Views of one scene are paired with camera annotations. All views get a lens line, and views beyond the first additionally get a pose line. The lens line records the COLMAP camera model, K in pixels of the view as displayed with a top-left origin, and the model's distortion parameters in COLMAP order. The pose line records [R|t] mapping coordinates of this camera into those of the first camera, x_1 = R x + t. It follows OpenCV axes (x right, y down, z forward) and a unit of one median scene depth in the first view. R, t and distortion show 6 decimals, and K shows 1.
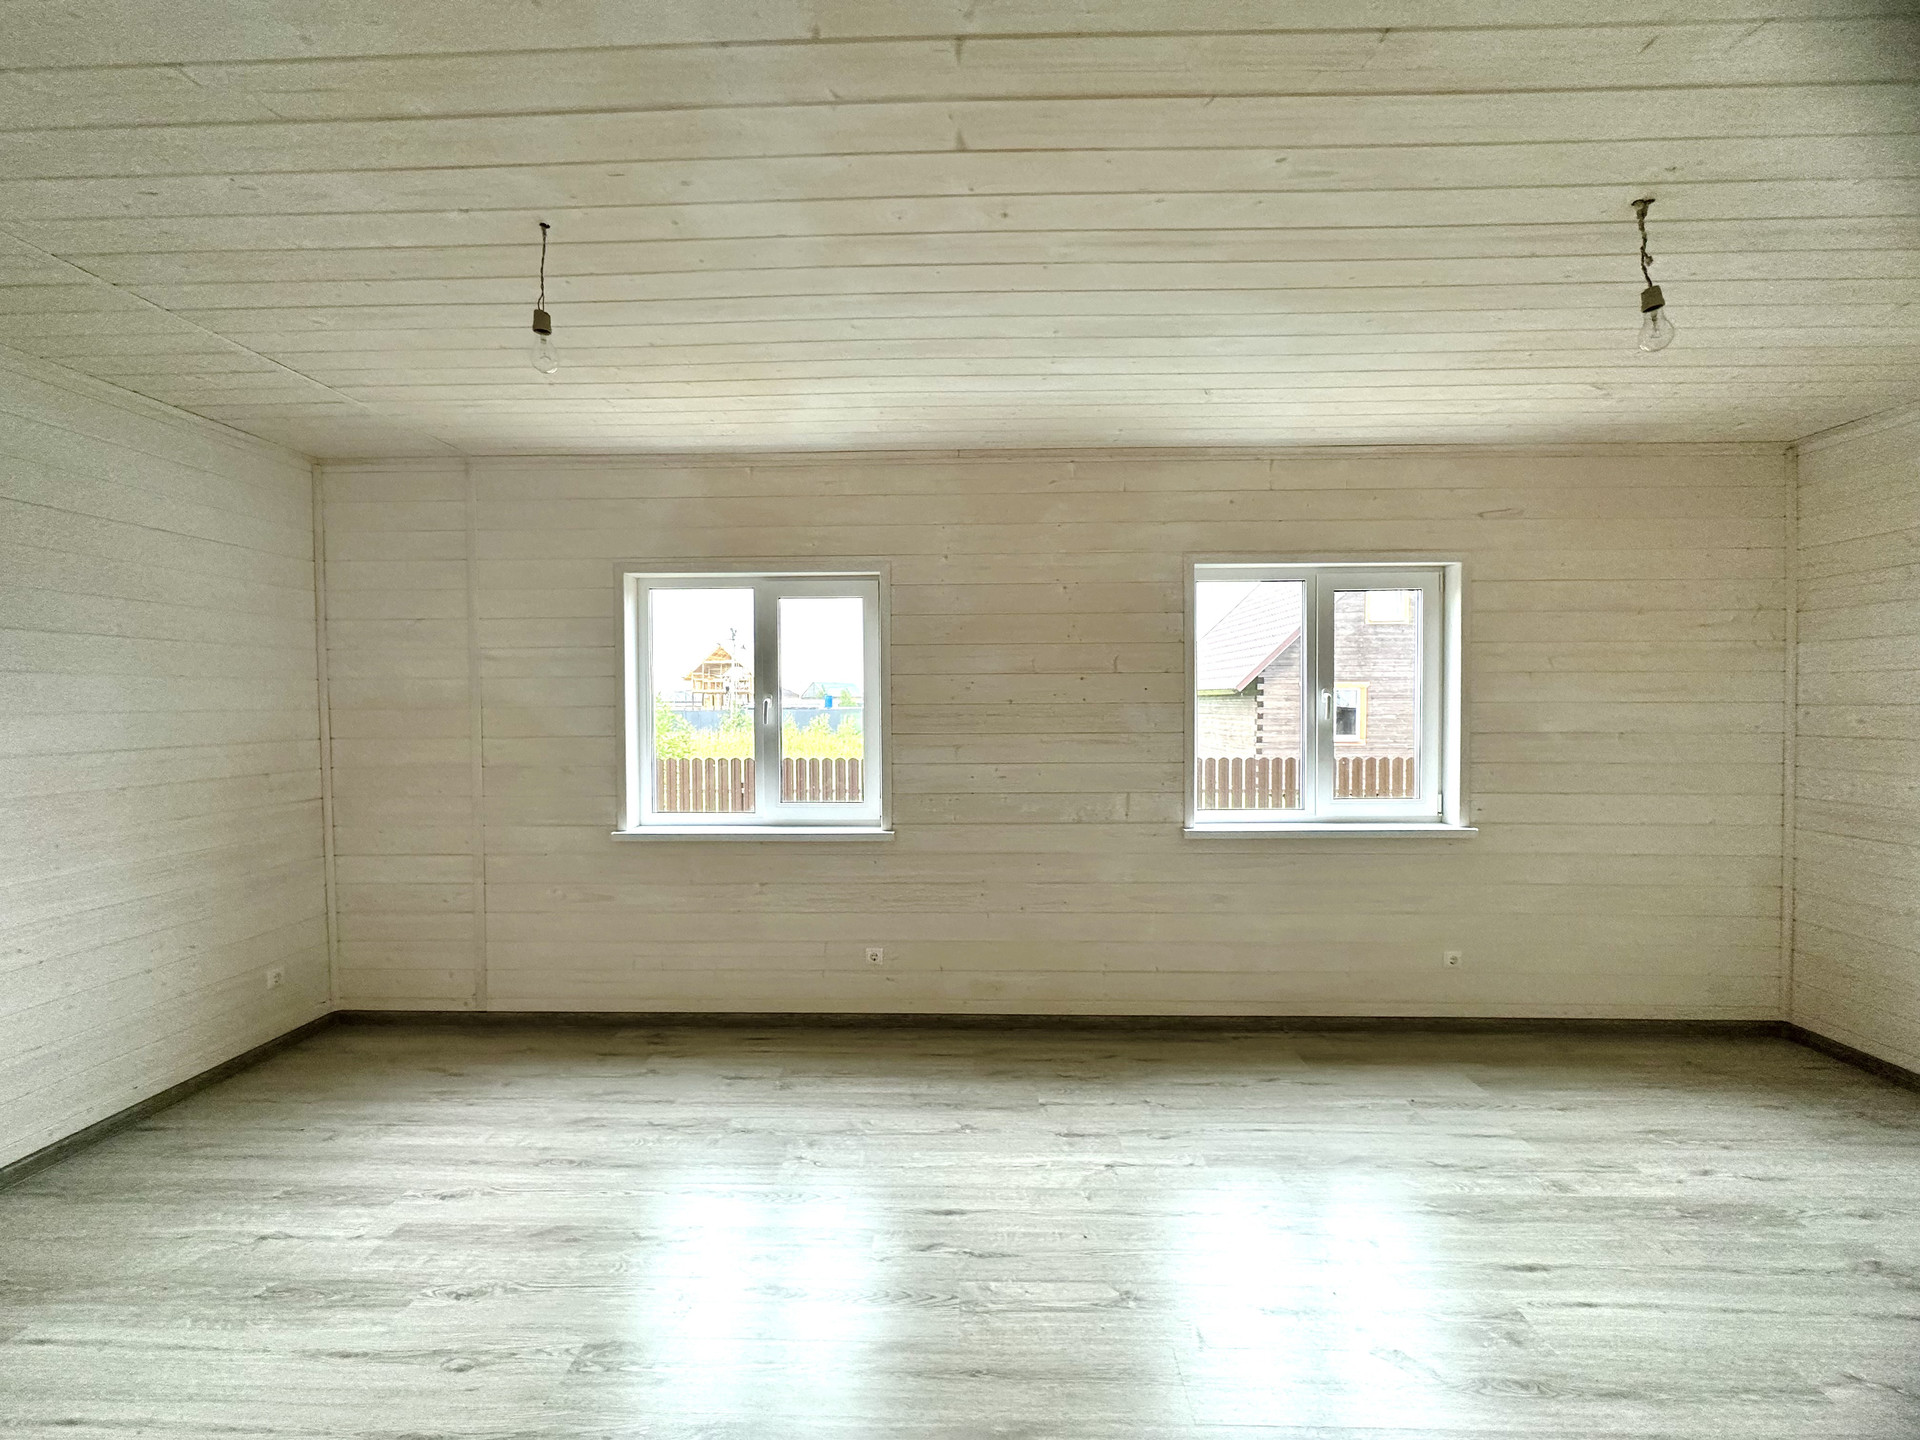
lens RADIAL K [[764.7, 0, 960.1], [0, 764.7, 722.2], [0, 0, 1]] dist [-0.002863, 0.000461]
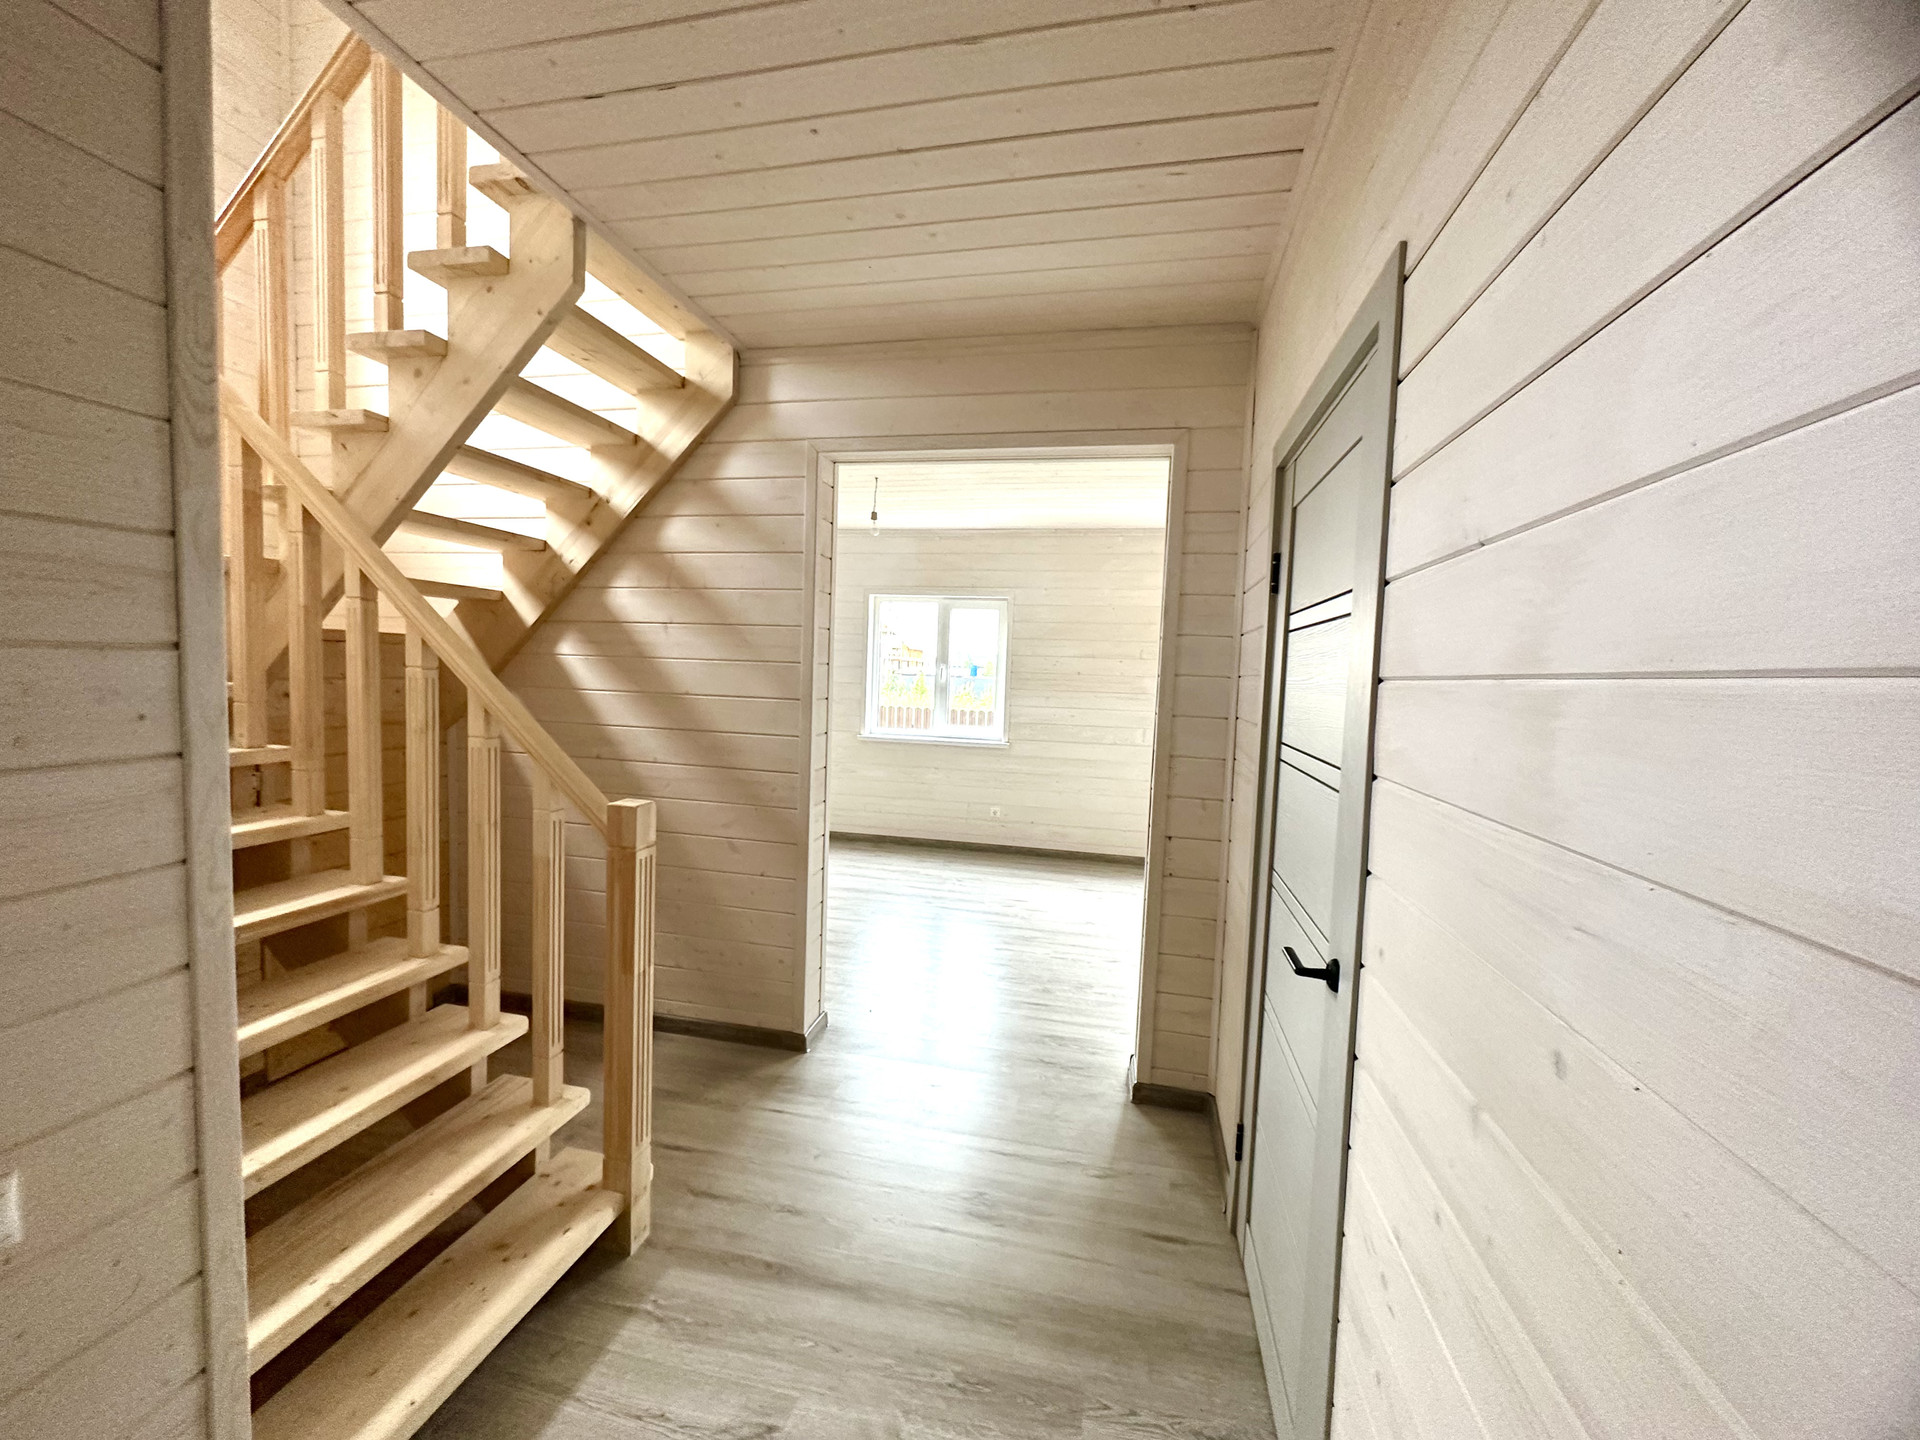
lens RADIAL K [[764.7, 0, 960.1], [0, 764.7, 722.2], [0, 0, 1]] dist [-0.002863, 0.000461]
pose [[0.981741, 0.051771, -0.183043, 0.156695], [-0.045056, 0.998157, 0.040659, 0.032760], [0.184811, -0.031670, 0.982264, -0.973017]]
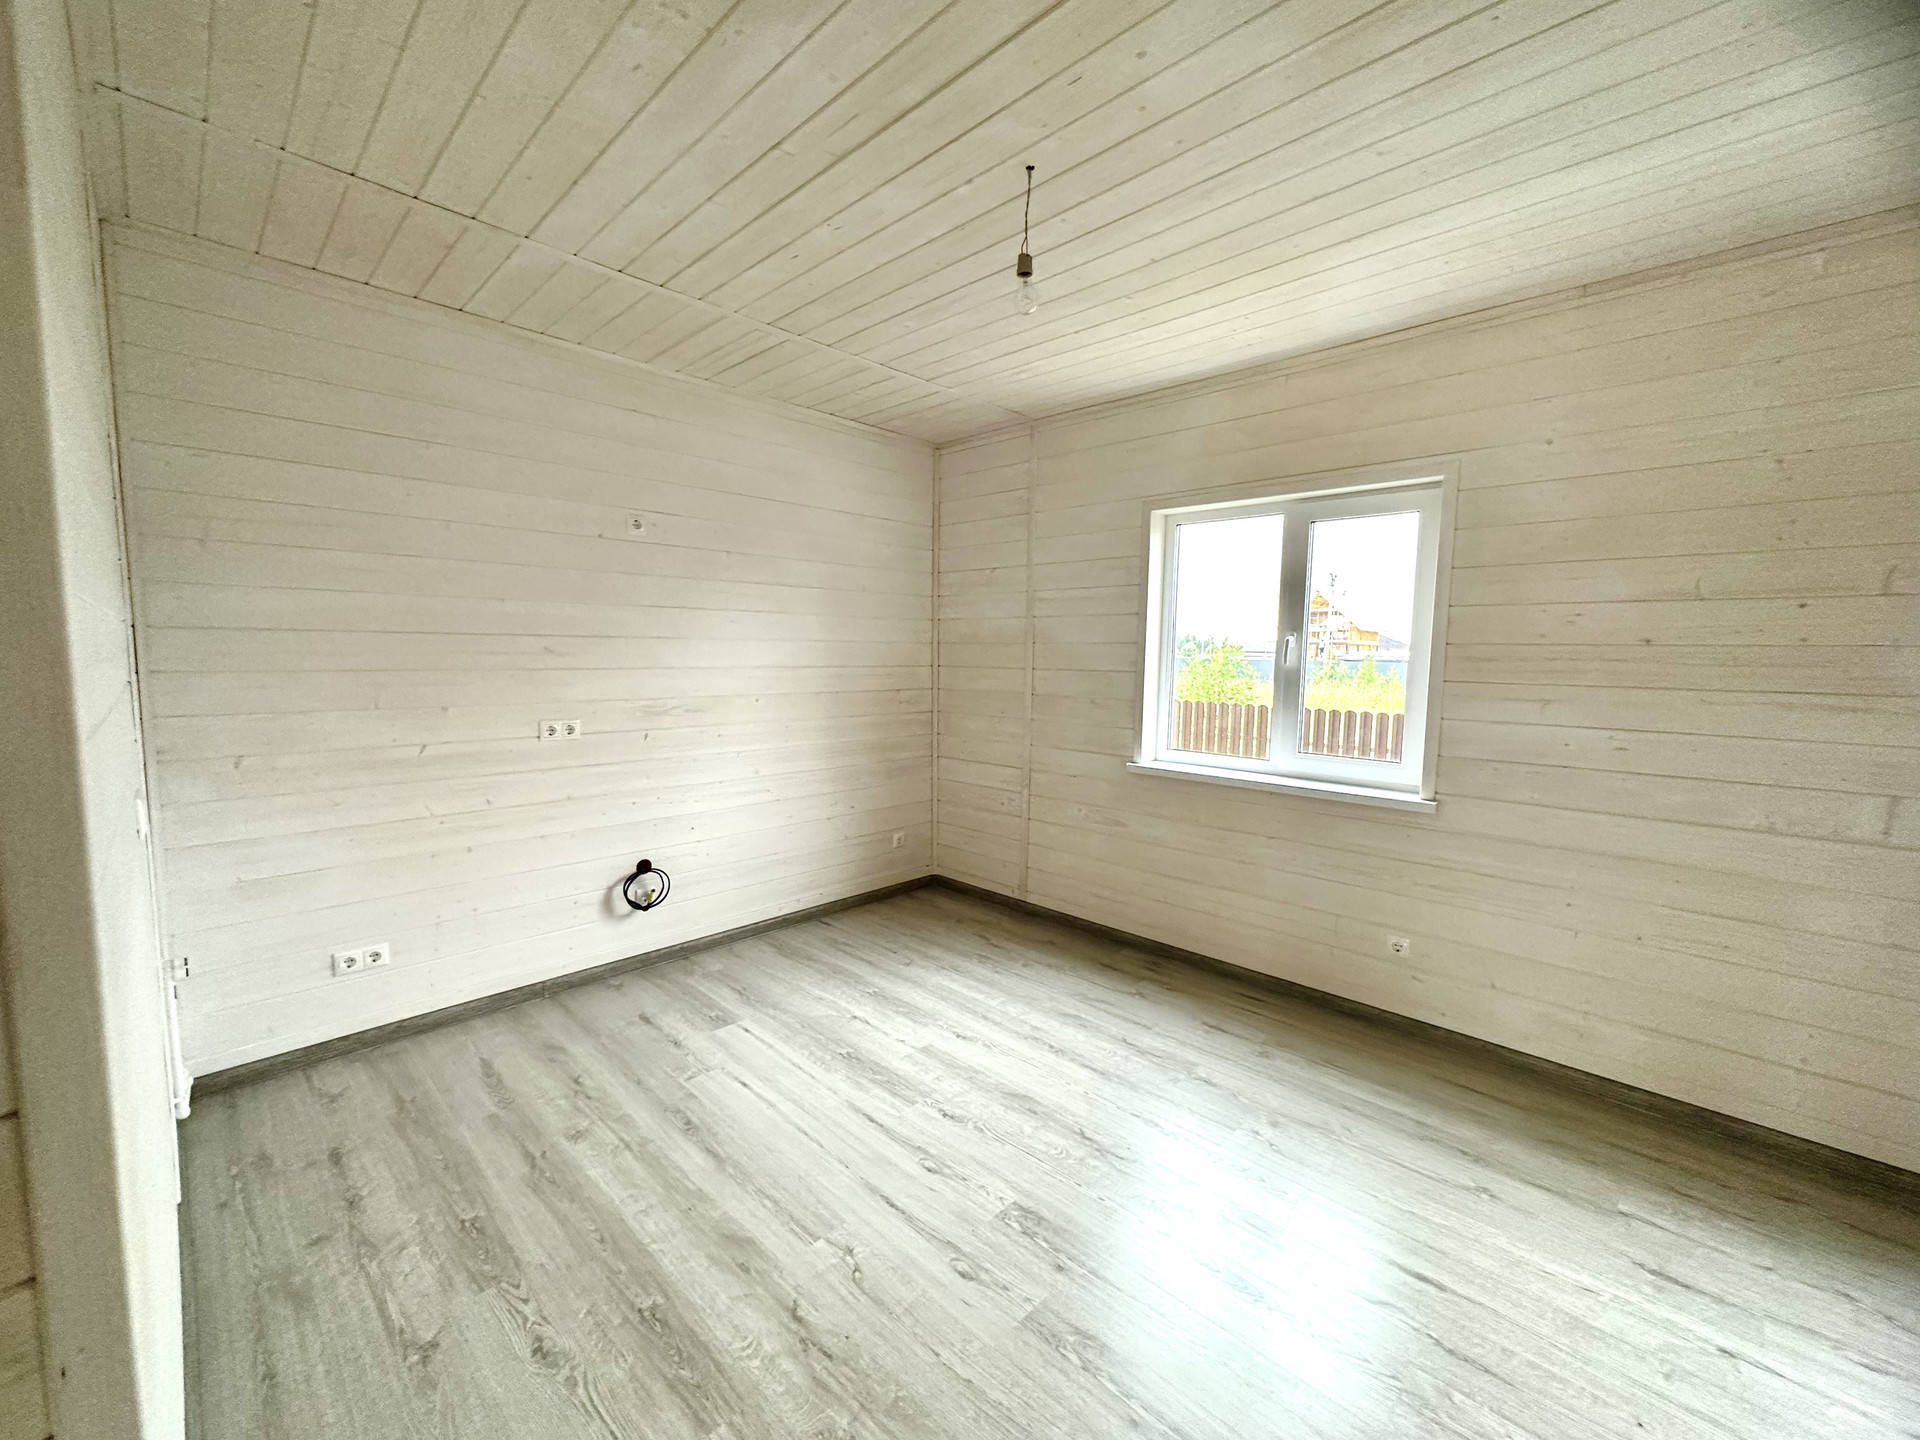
lens RADIAL K [[764.7, 0, 960.1], [0, 764.7, 722.2], [0, 0, 1]] dist [-0.002863, 0.000461]
pose [[0.738709, 0.079374, -0.669335, 0.092760], [-0.035824, 0.996262, 0.078607, 0.016832], [0.673072, -0.034089, 0.738791, 0.088301]]
